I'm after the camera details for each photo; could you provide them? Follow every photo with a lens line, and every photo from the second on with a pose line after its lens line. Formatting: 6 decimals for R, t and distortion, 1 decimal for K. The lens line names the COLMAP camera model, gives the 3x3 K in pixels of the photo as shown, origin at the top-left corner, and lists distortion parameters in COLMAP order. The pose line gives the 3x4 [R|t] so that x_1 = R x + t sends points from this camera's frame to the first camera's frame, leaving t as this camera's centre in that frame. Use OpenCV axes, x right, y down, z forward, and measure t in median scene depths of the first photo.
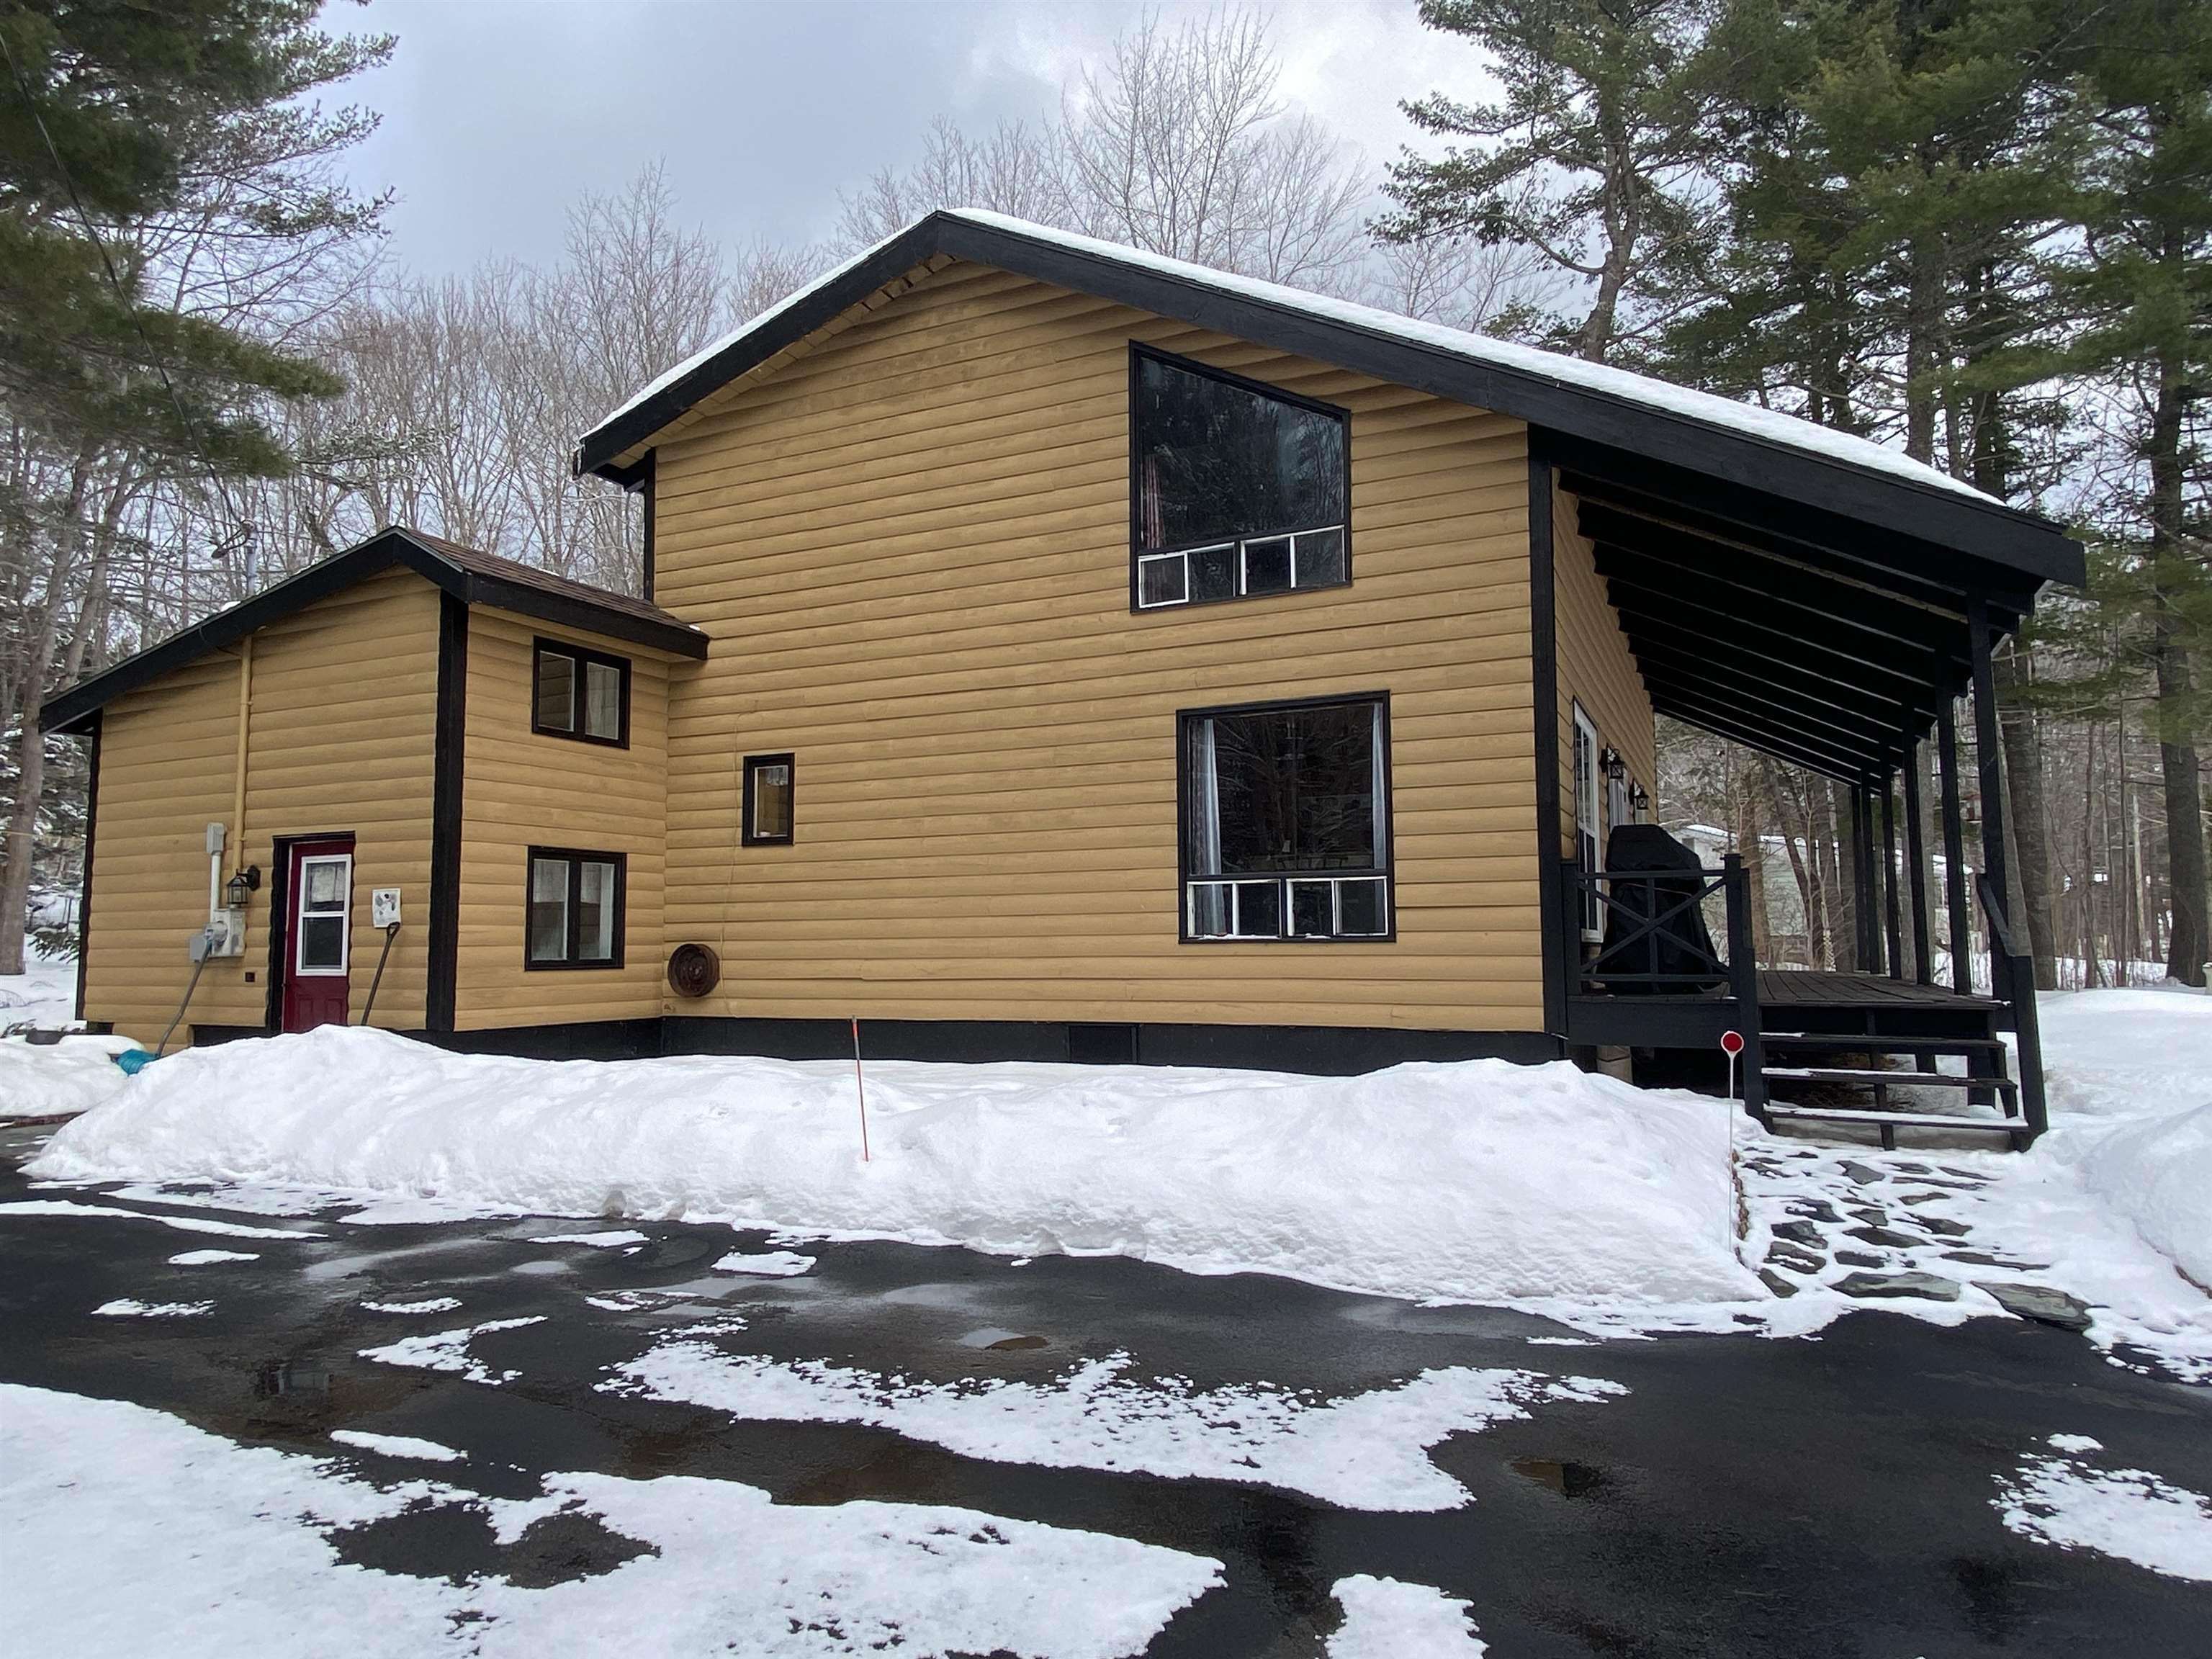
lens RADIAL K [[1410.9, 0, 1103.8], [0, 1410.9, 816.8], [0, 0, 1]] dist [0.027352, -0.004808]
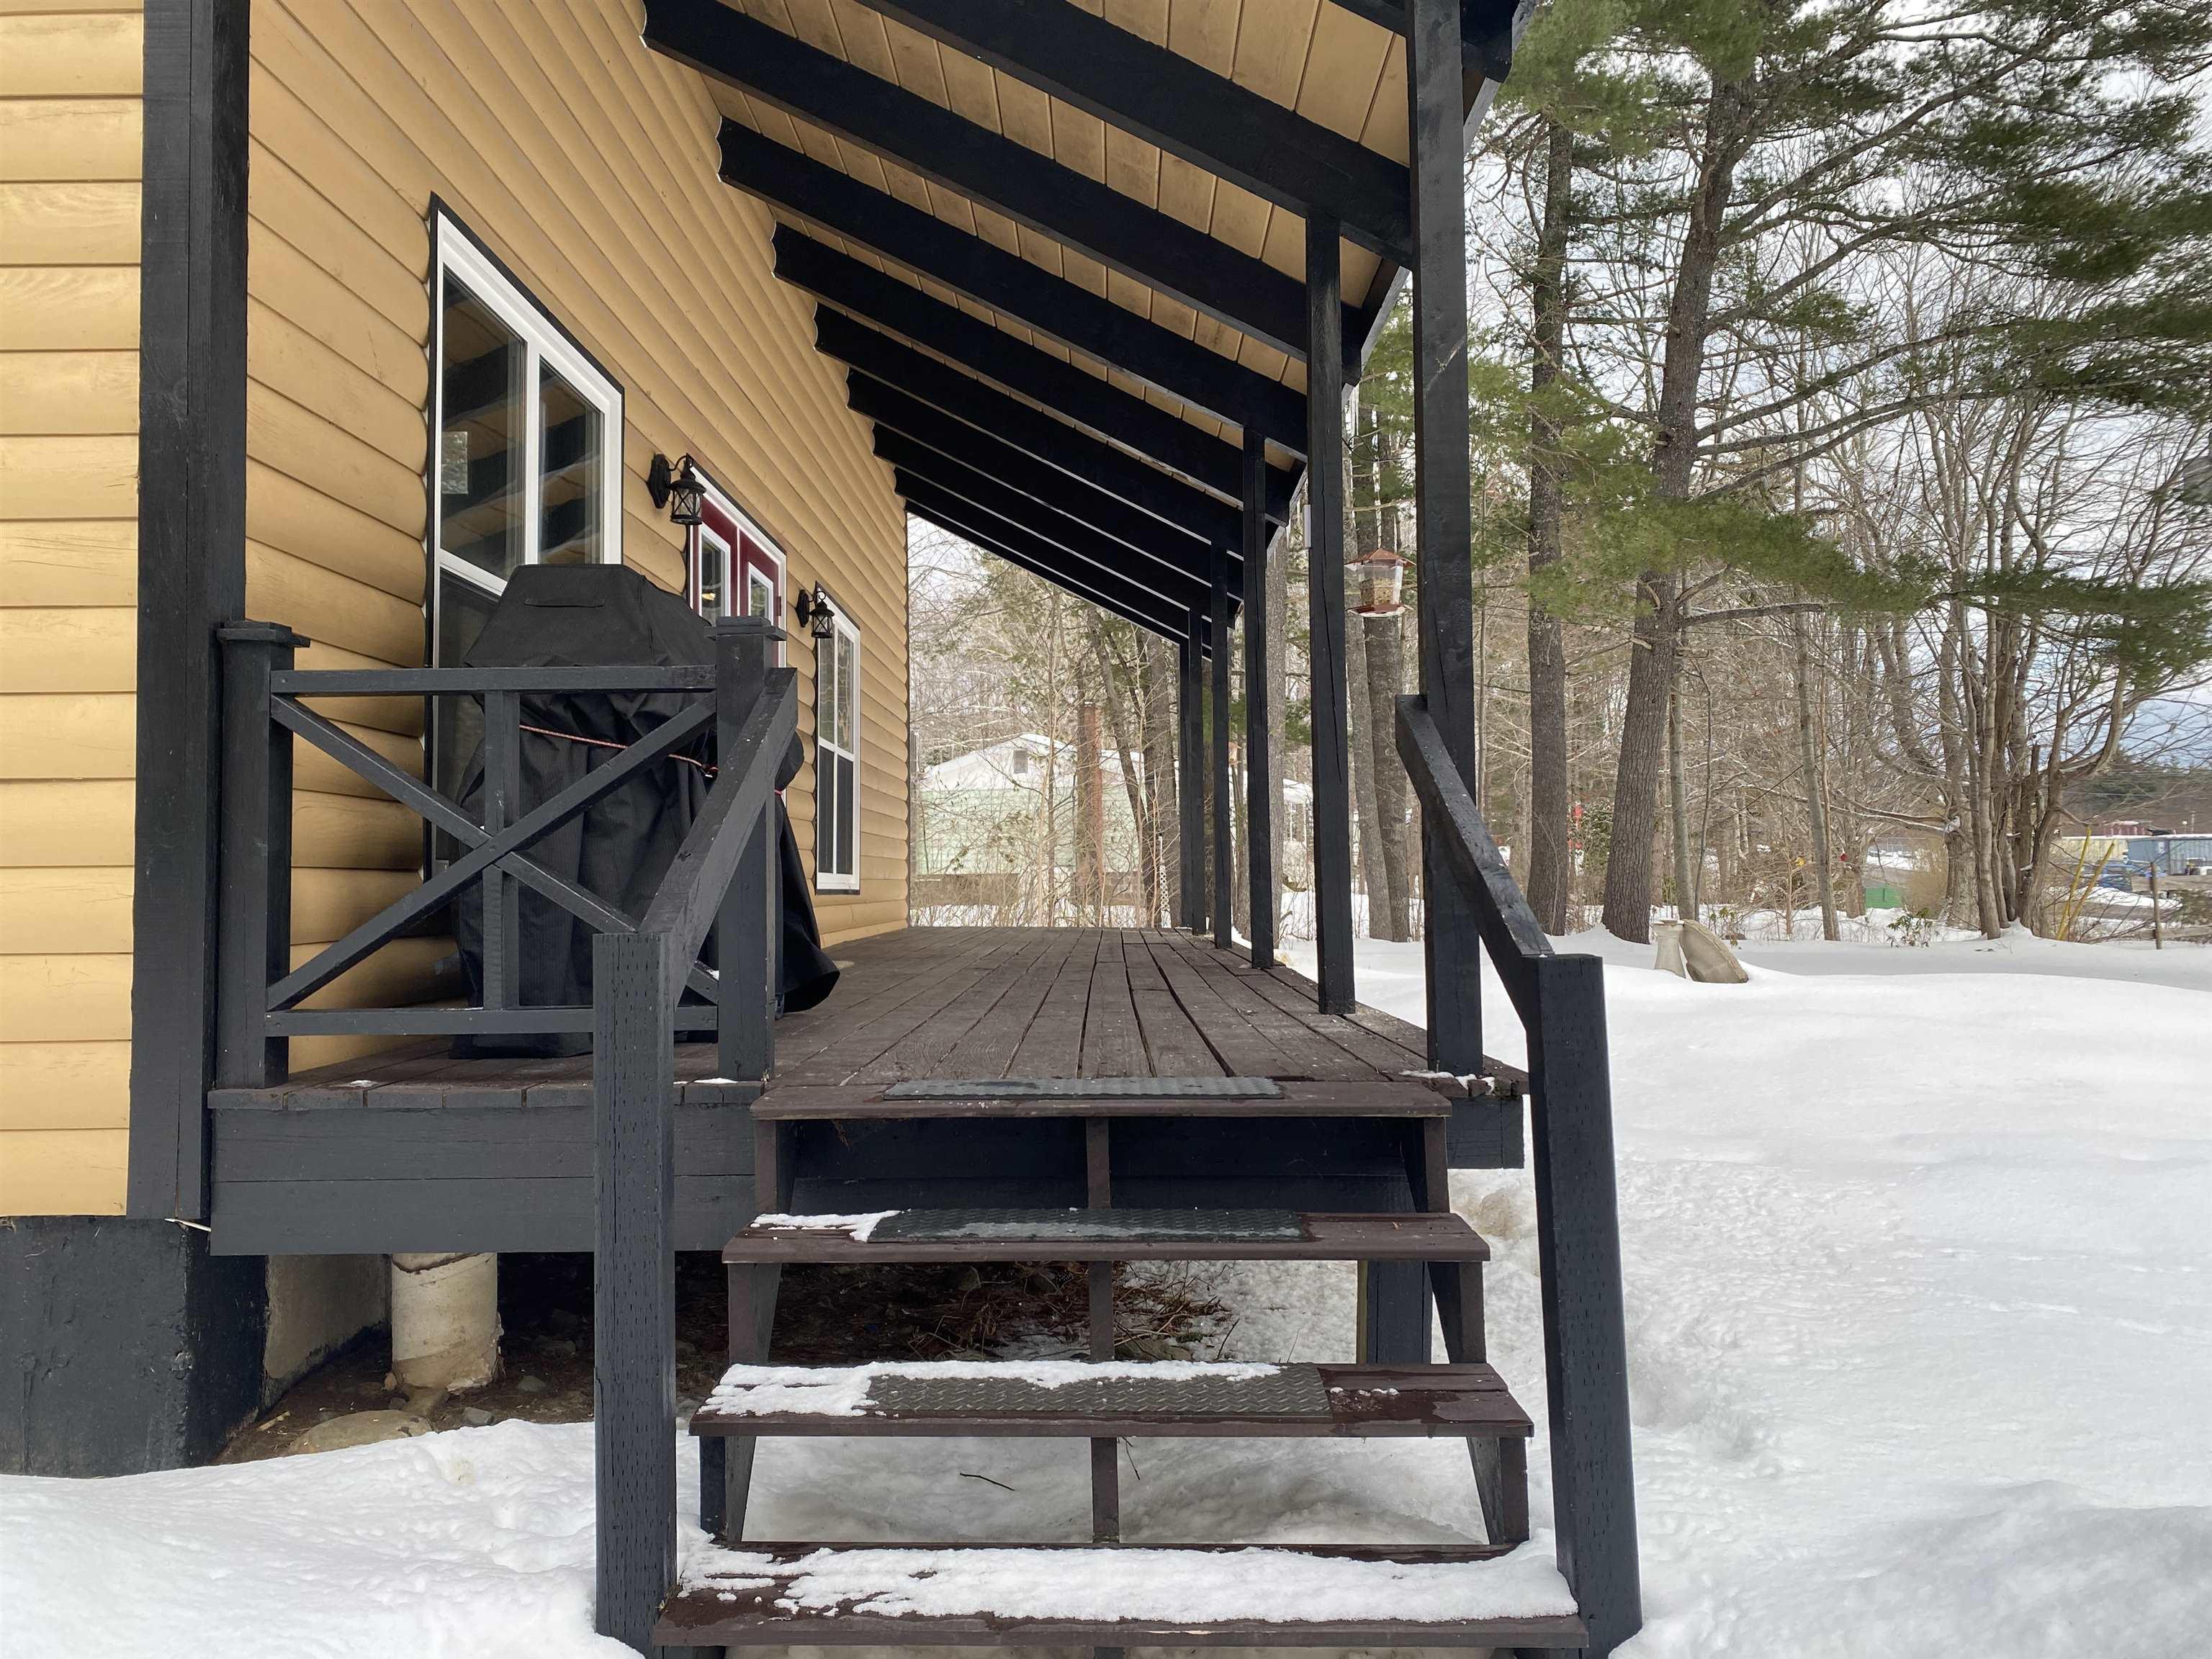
lens RADIAL K [[1720.6, 0, 1103.3], [0, 1720.6, 828.0], [0, 0, 1]] dist [0.037346, -0.026466]
pose [[0.911230, 0.012670, 0.411703, 0.290485], [-0.036826, 0.998030, 0.050794, 0.039959], [-0.410248, -0.061447, 0.909902, 0.502399]]
